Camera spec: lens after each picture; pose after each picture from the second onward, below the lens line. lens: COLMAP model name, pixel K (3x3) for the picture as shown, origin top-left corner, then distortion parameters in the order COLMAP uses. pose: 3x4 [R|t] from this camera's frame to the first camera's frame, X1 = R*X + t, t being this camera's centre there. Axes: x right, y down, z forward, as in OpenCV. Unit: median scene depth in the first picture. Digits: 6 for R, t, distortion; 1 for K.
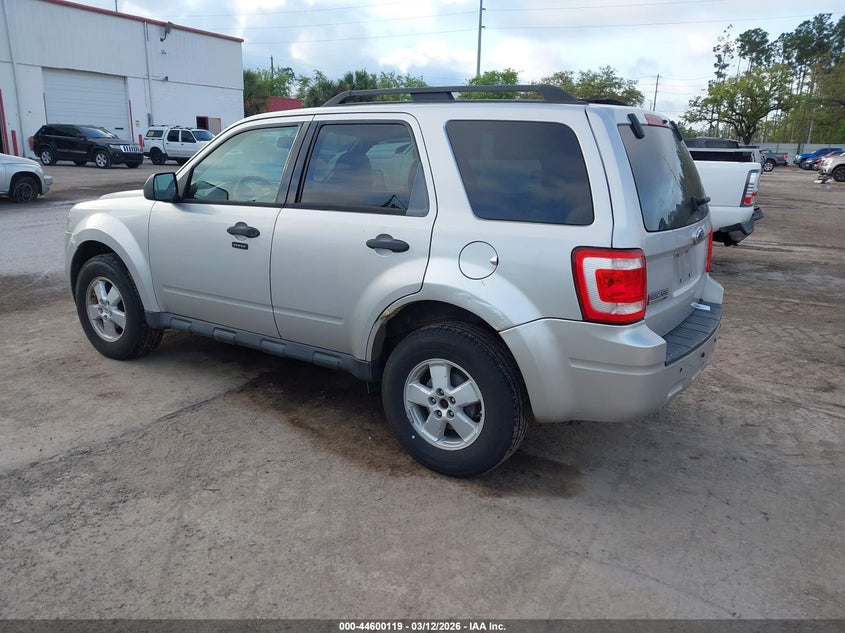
lens RADIAL K [[680.8, 0, 422.5], [0, 680.8, 316.5], [0, 0, 1]] dist [0.005528, -0.009338]
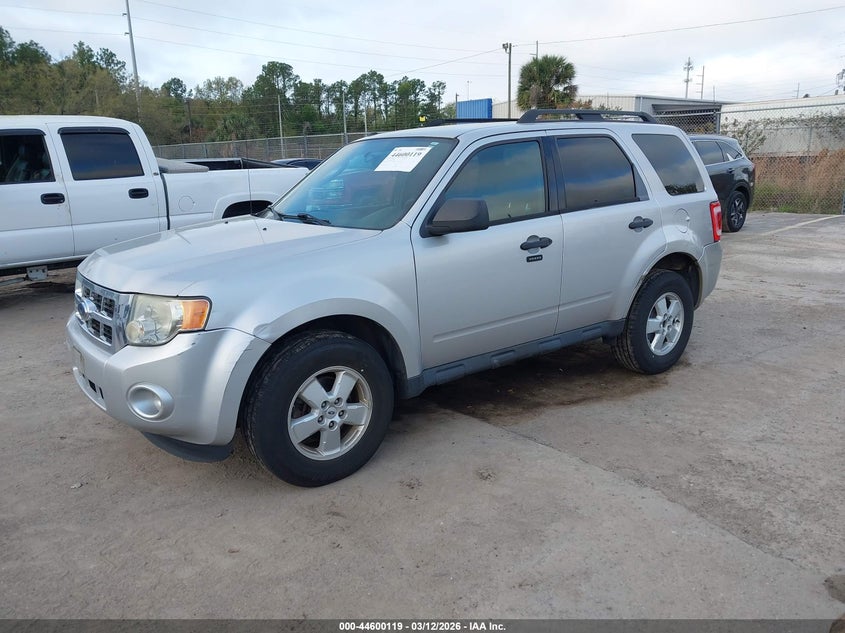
lens RADIAL K [[680.8, 0, 422.5], [0, 680.8, 316.5], [0, 0, 1]] dist [0.005528, -0.009338]
pose [[0.320135, -0.256847, 0.911890, -1.320662], [0.268529, 0.947672, 0.172654, -0.251594], [-0.908519, 0.189596, 0.372354, 0.817853]]
